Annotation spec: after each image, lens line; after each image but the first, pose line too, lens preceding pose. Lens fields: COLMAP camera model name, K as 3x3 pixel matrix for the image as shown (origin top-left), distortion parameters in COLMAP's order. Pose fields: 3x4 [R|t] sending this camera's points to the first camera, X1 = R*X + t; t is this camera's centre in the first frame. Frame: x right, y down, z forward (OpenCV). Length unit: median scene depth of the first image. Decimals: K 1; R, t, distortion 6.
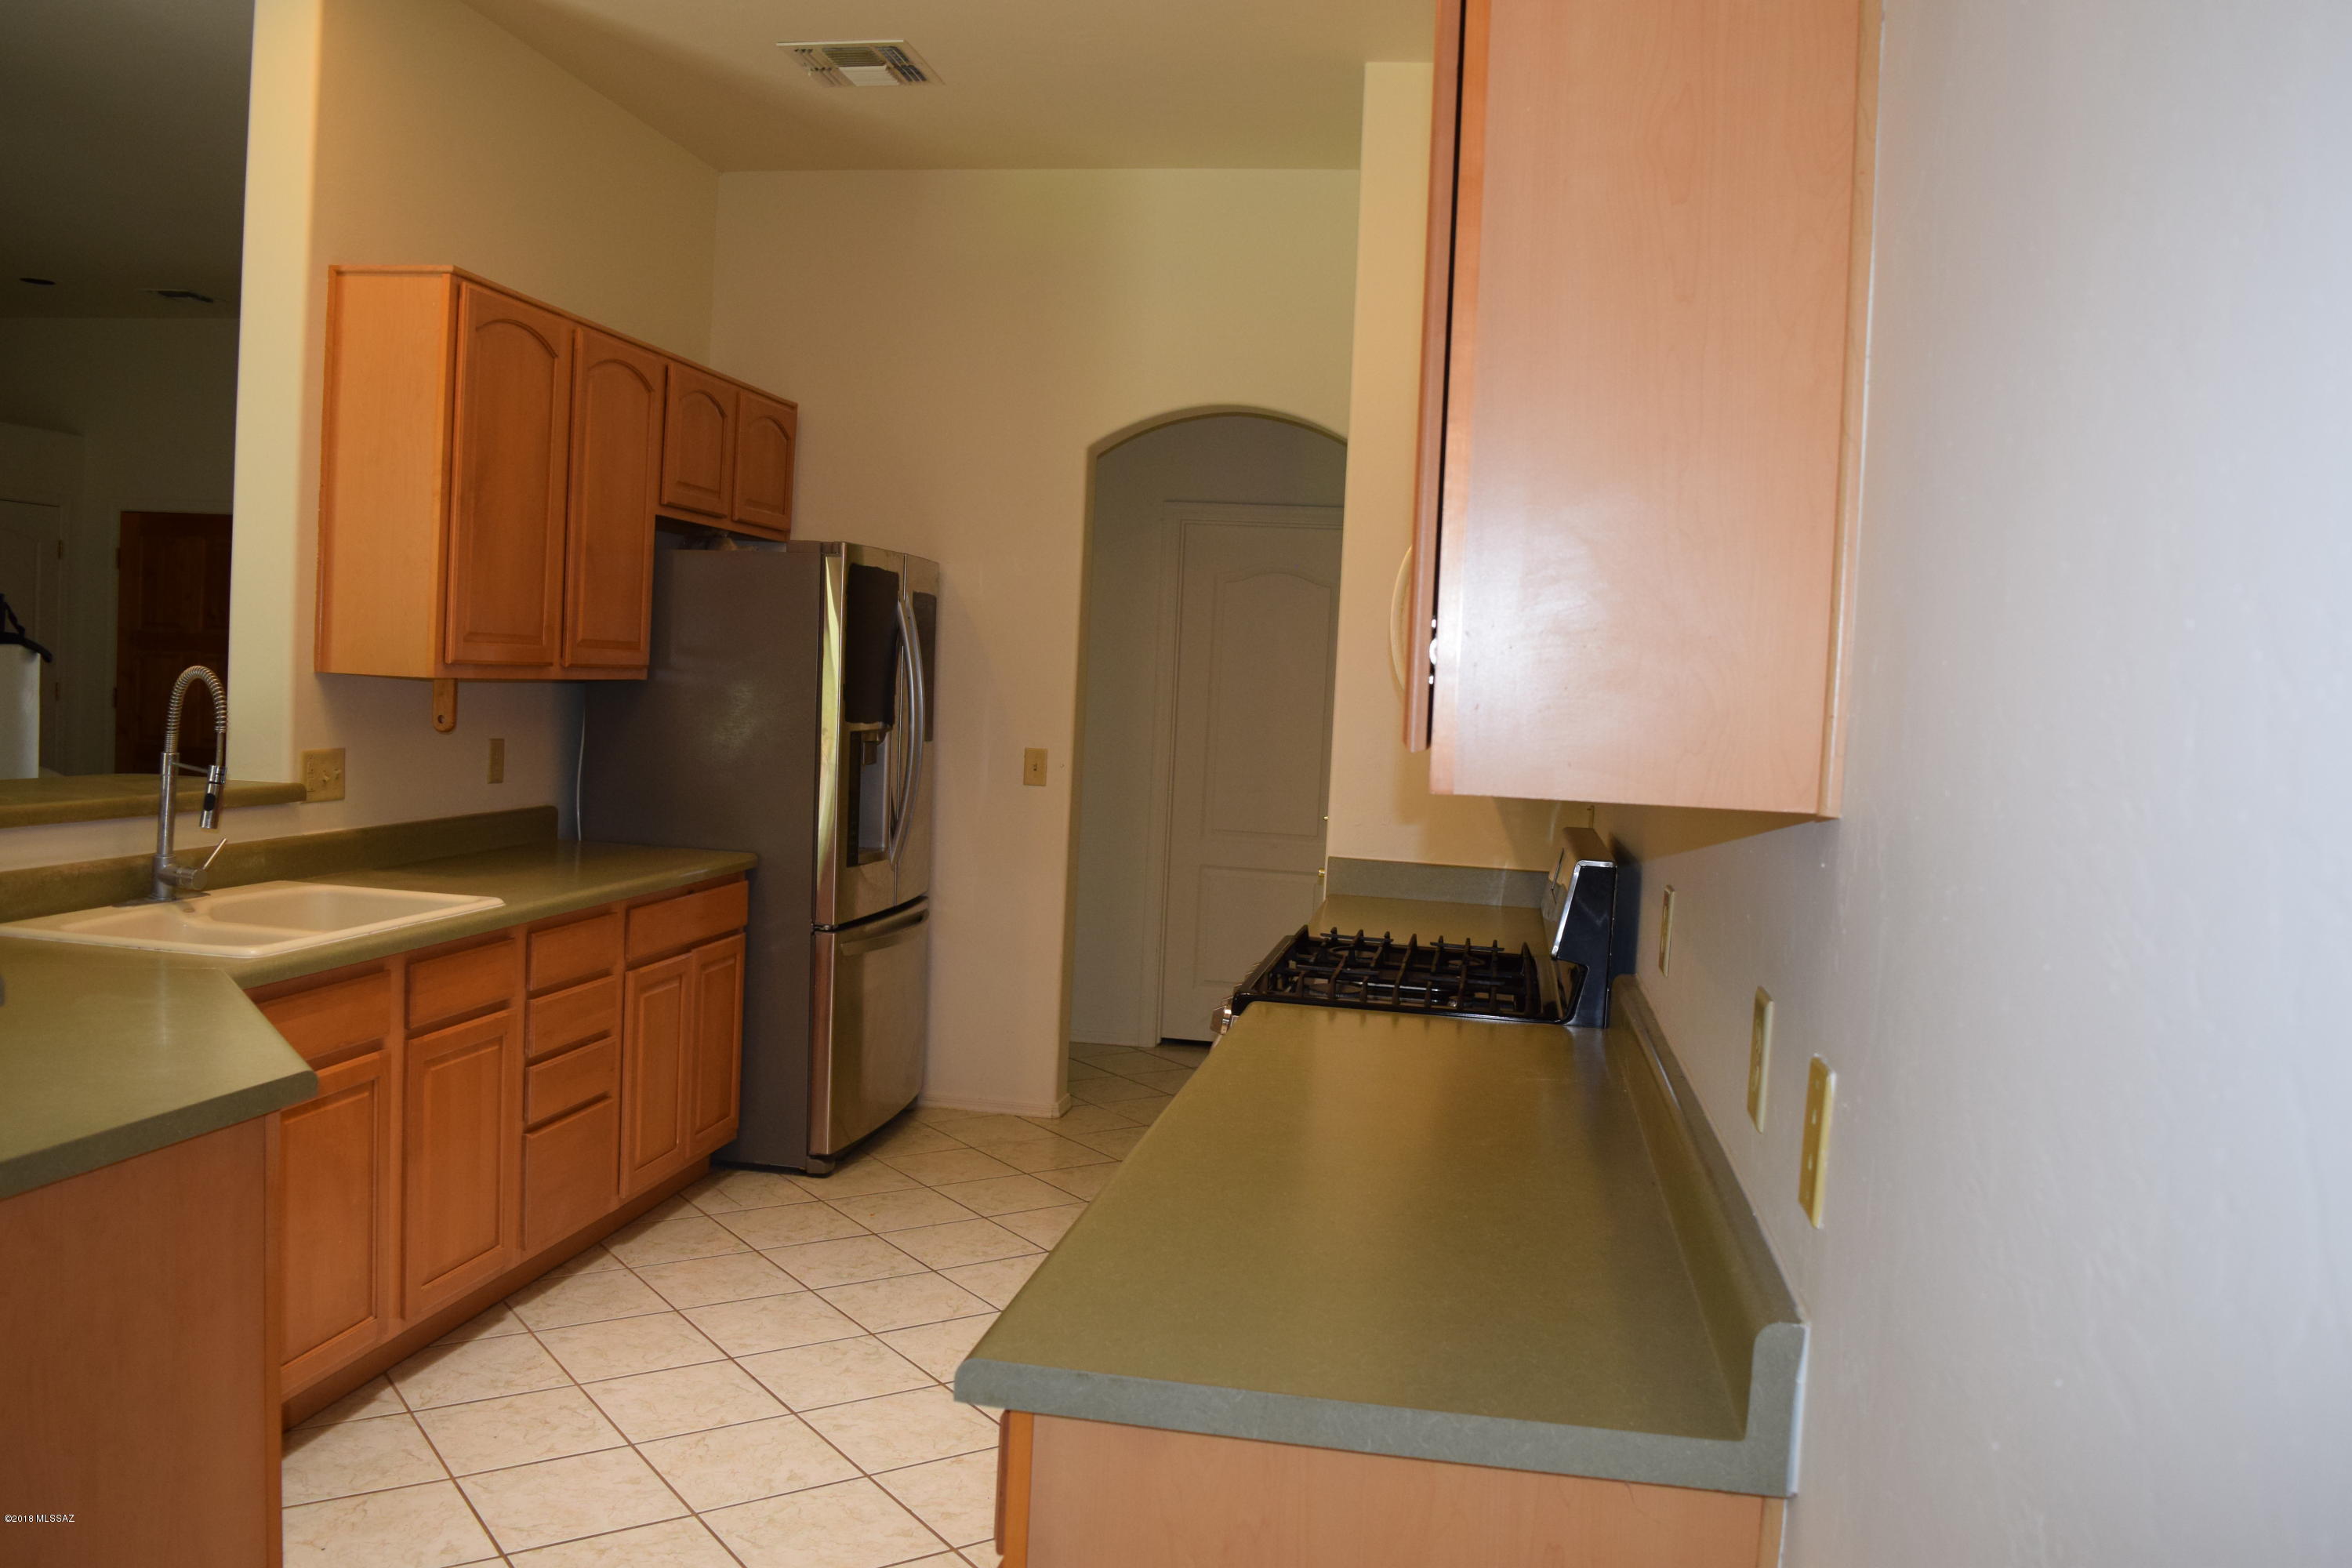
lens RADIAL K [[1862.2, 0, 1182.0], [0, 1862.2, 766.7], [0, 0, 1]] dist [-0.091485, 0.012399]
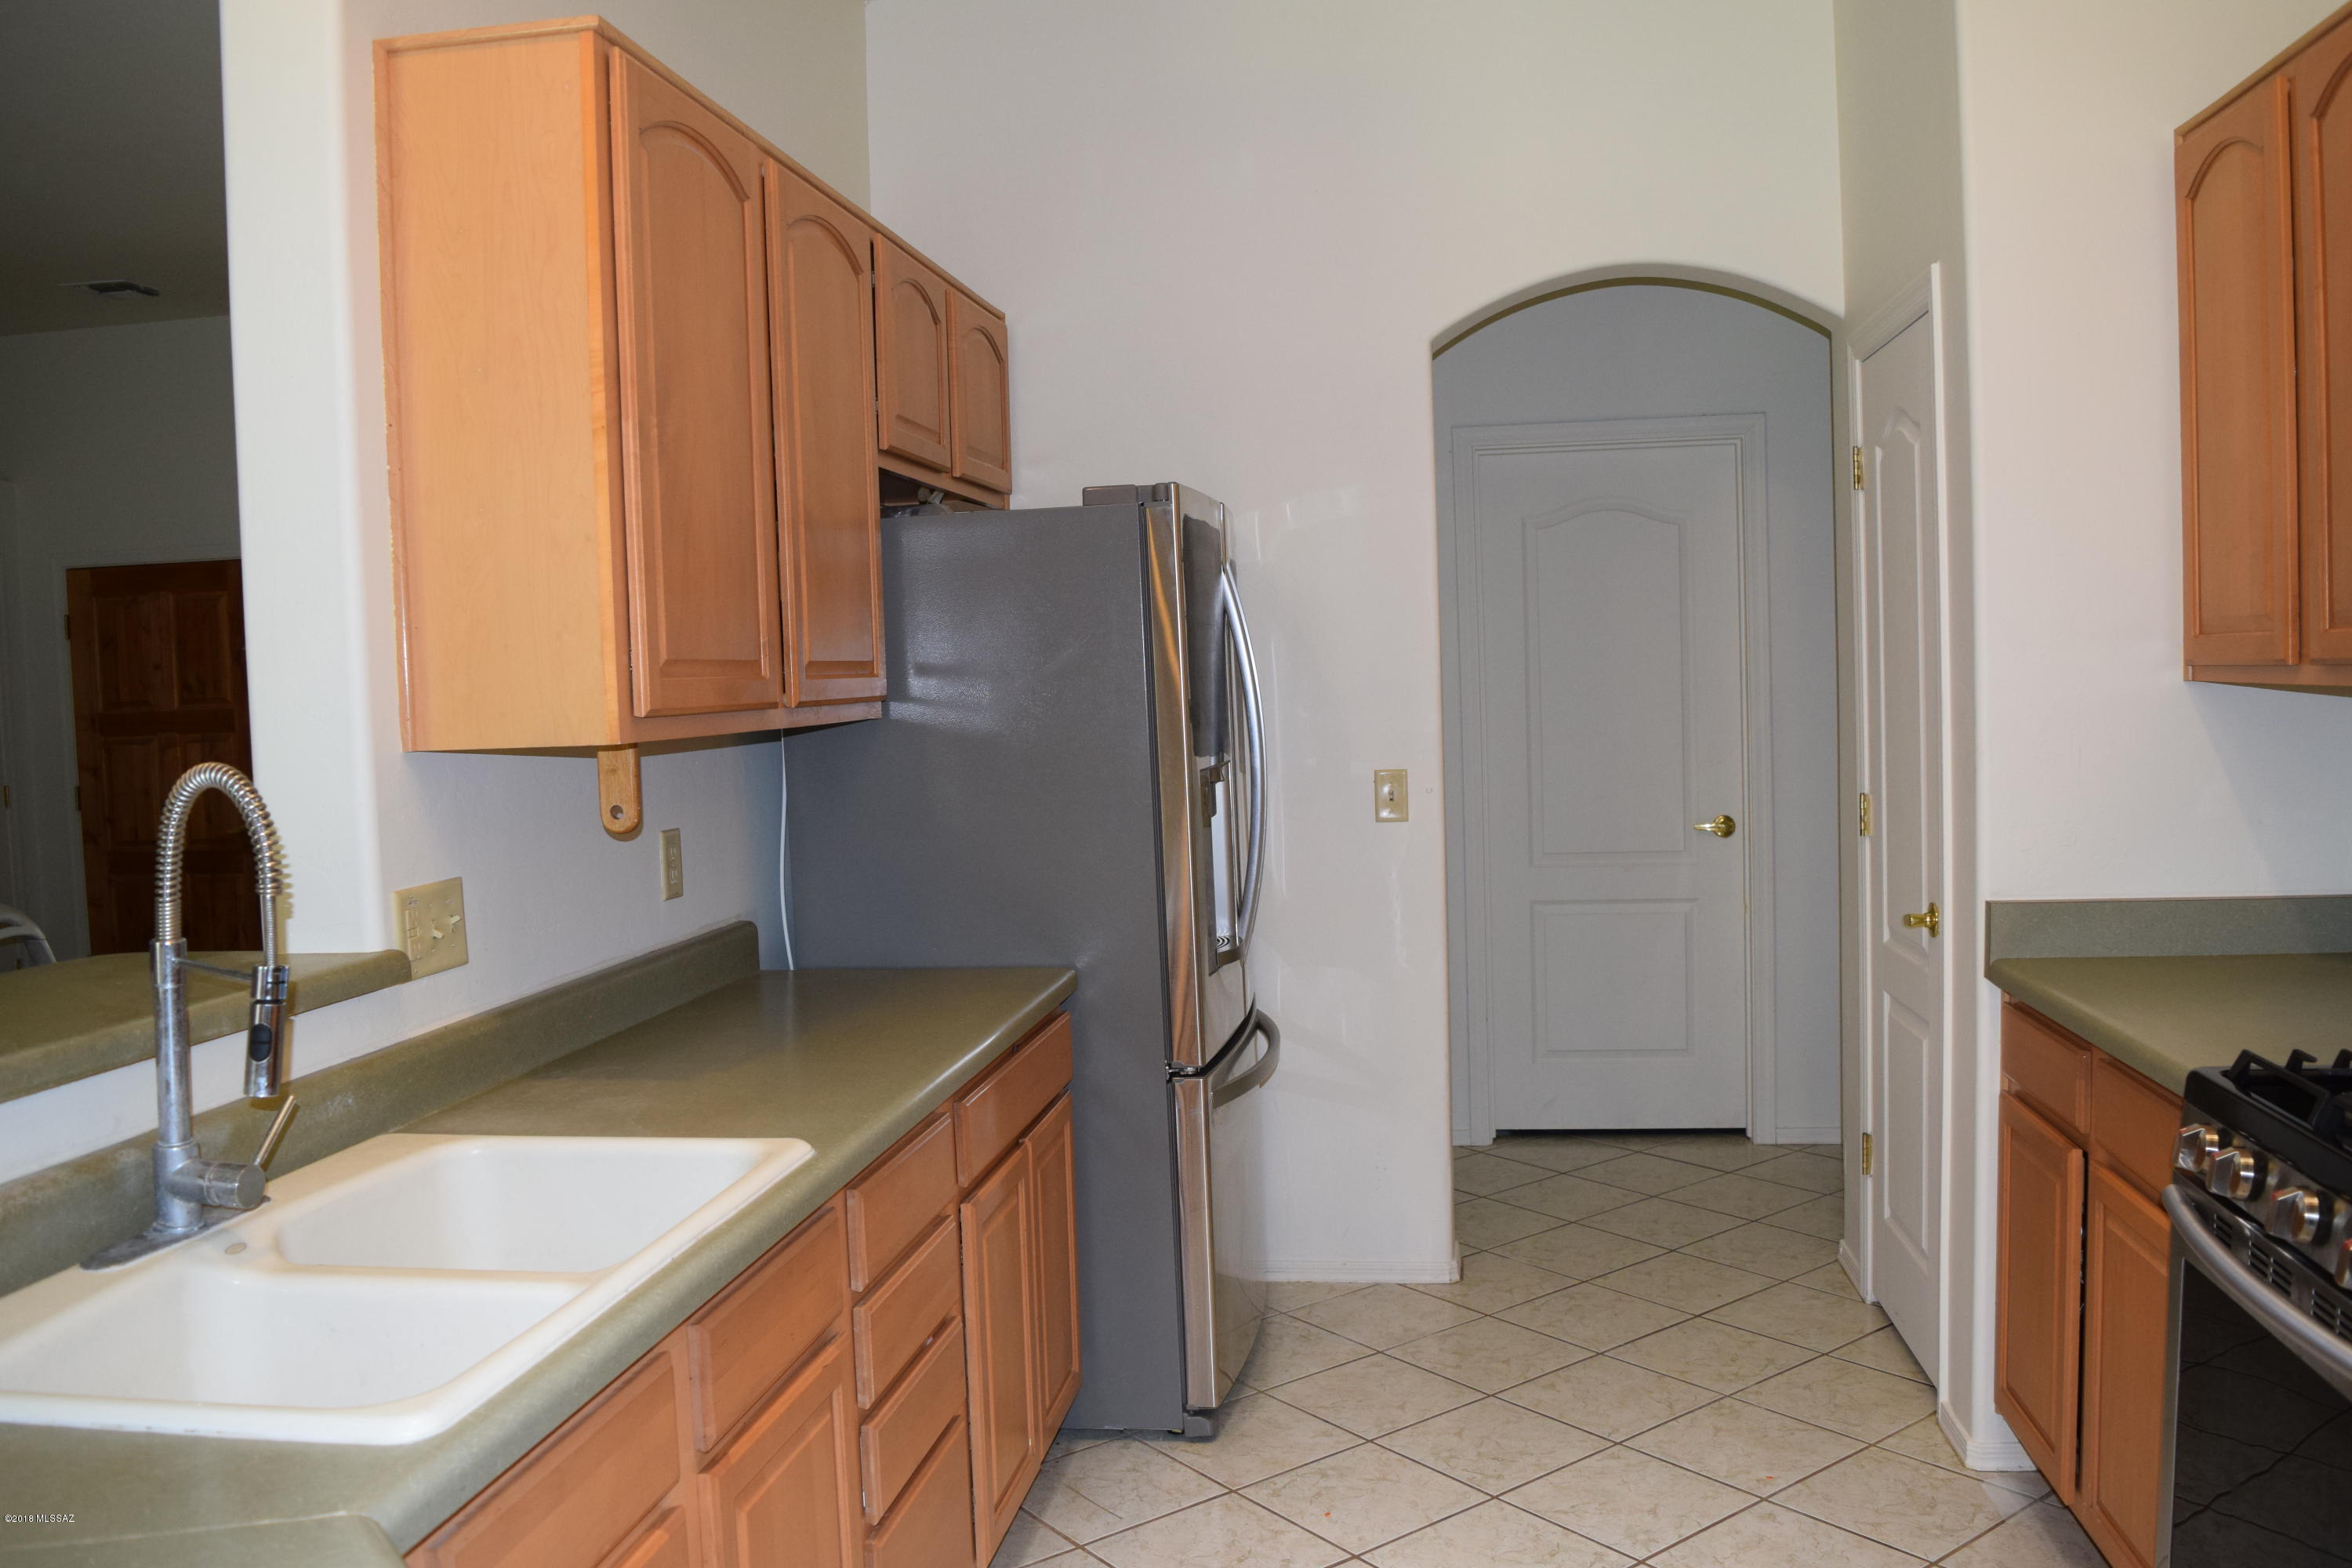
lens RADIAL K [[1862.2, 0, 1182.0], [0, 1862.2, 766.7], [0, 0, 1]] dist [-0.091485, 0.012399]
pose [[0.996307, -0.085152, 0.011066, -0.193515], [0.085133, 0.996367, 0.002198, -0.022419], [-0.011213, -0.001248, 0.999936, 0.342359]]
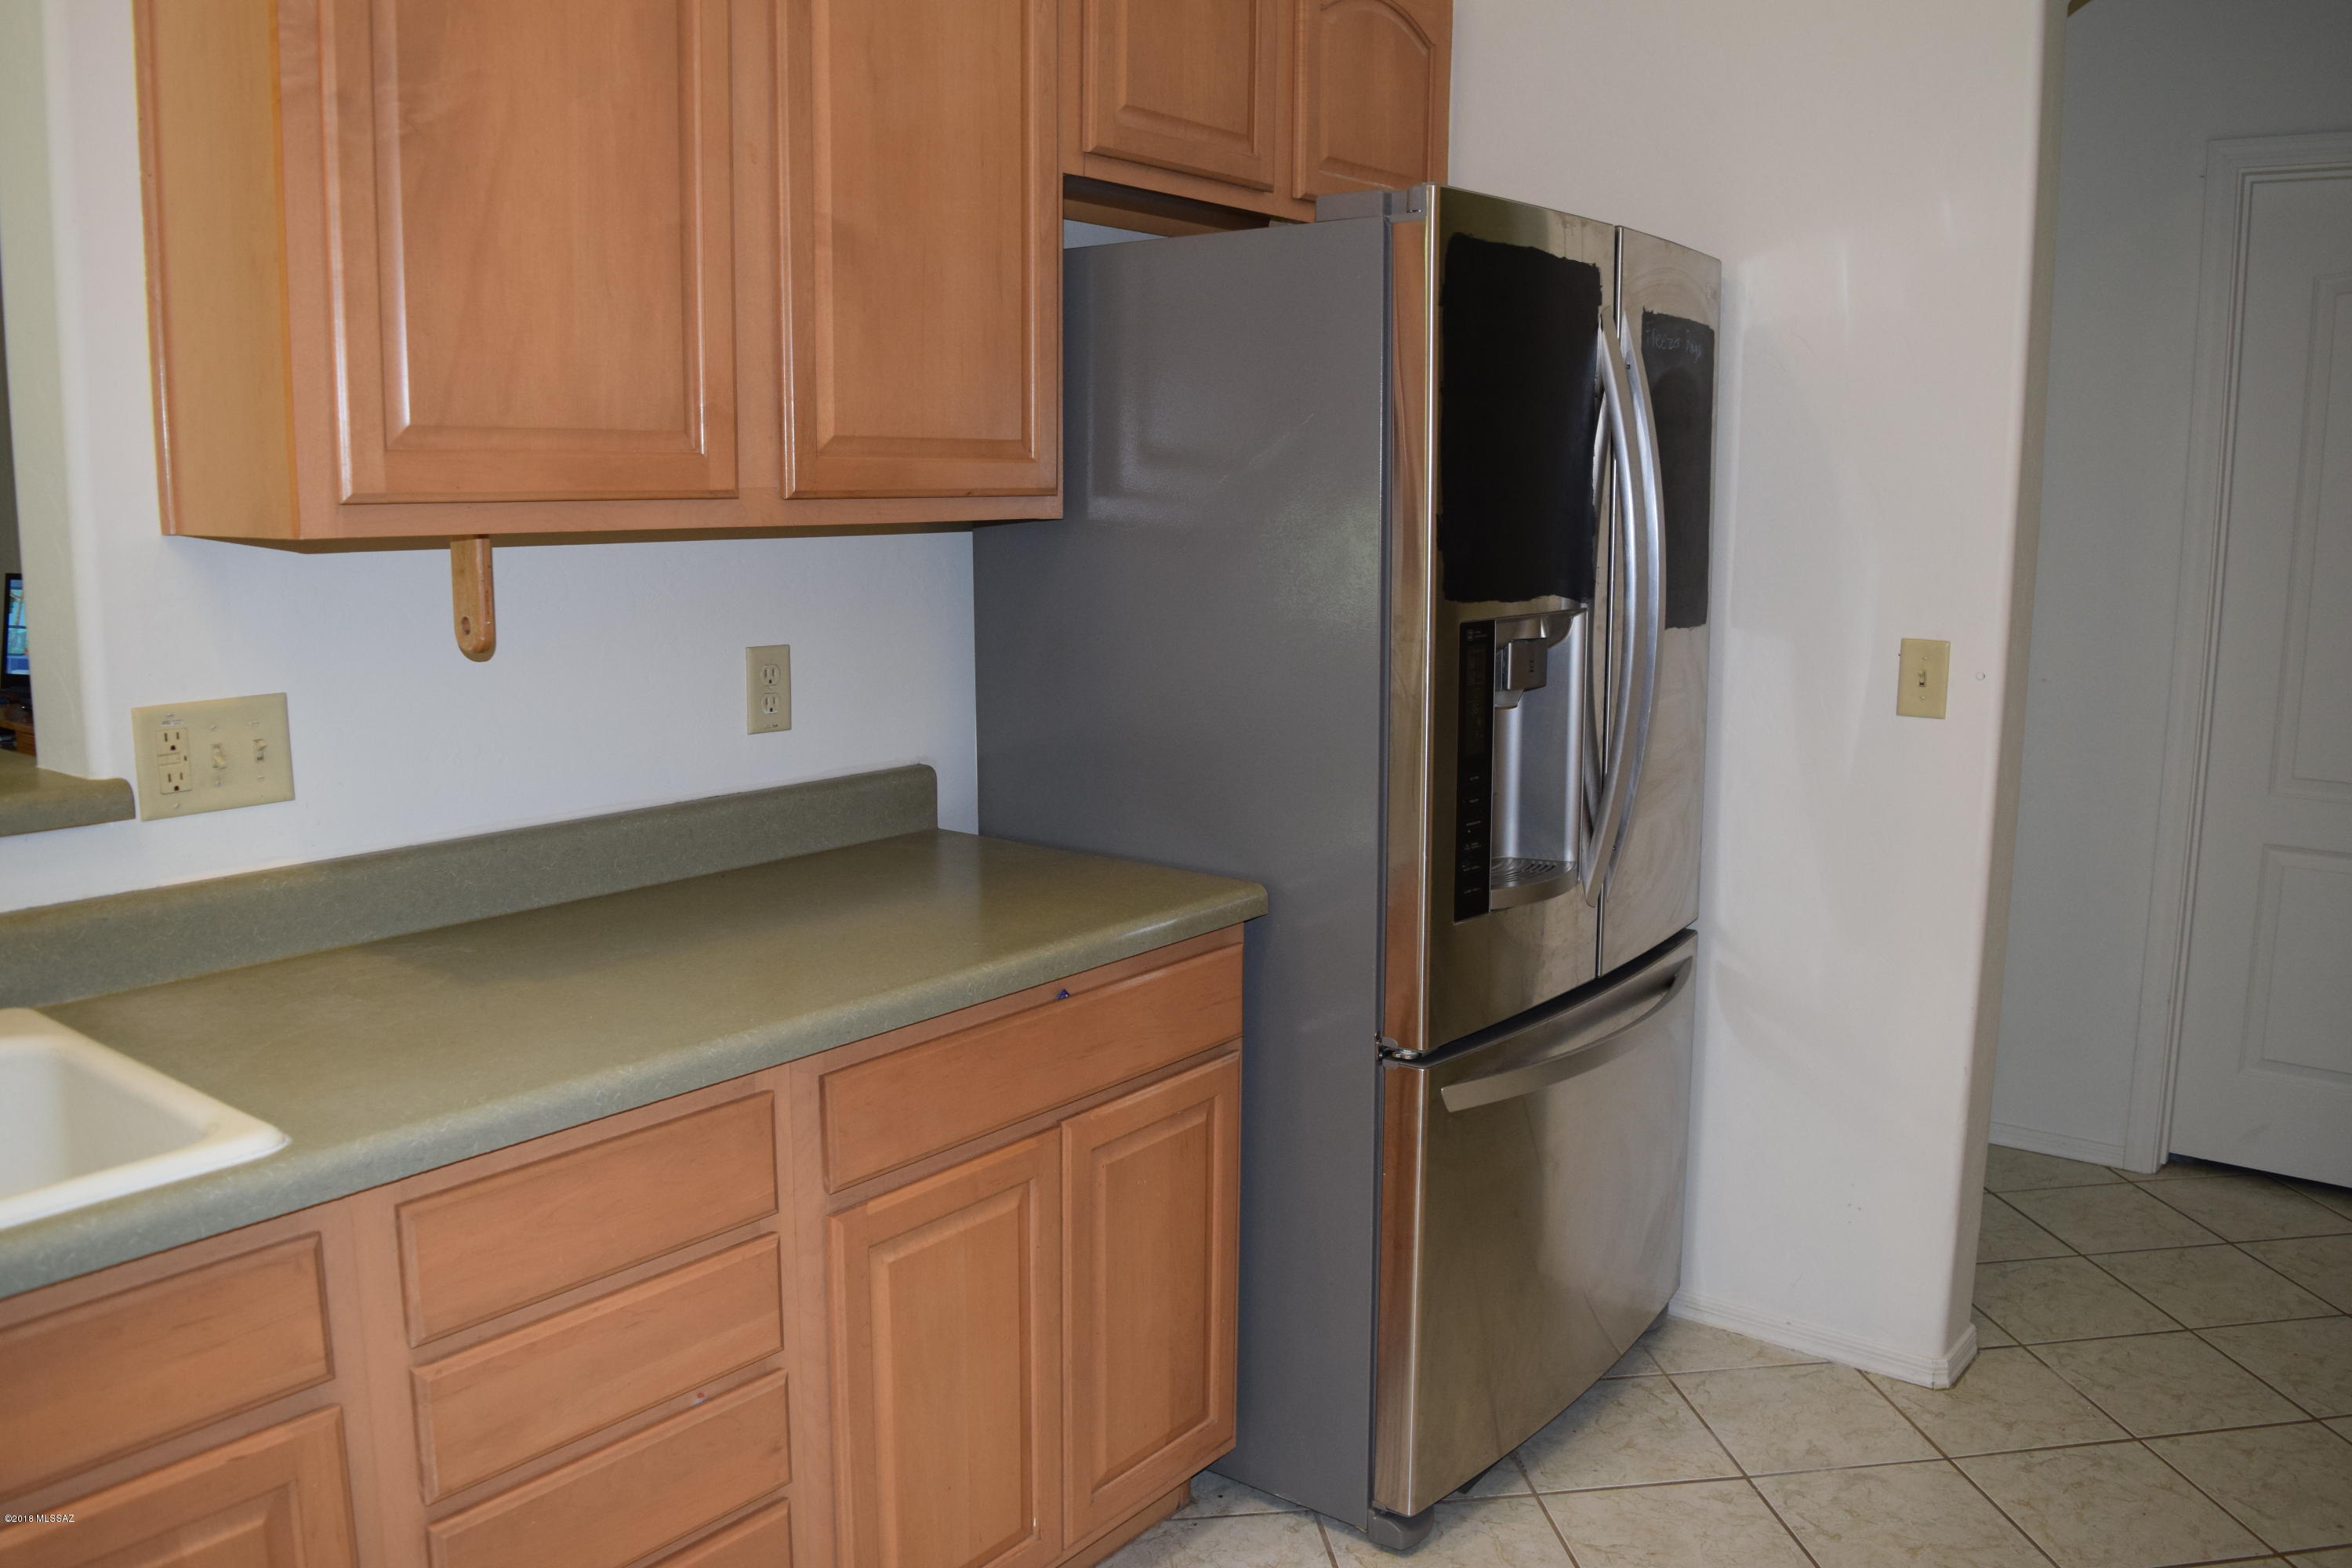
lens RADIAL K [[1862.2, 0, 1182.0], [0, 1862.2, 766.7], [0, 0, 1]] dist [-0.091485, 0.012399]
pose [[0.879745, 0.034415, -0.474198, -0.026037], [0.010153, 0.995790, 0.091105, -0.026231], [0.475337, -0.084964, 0.875692, 0.581942]]
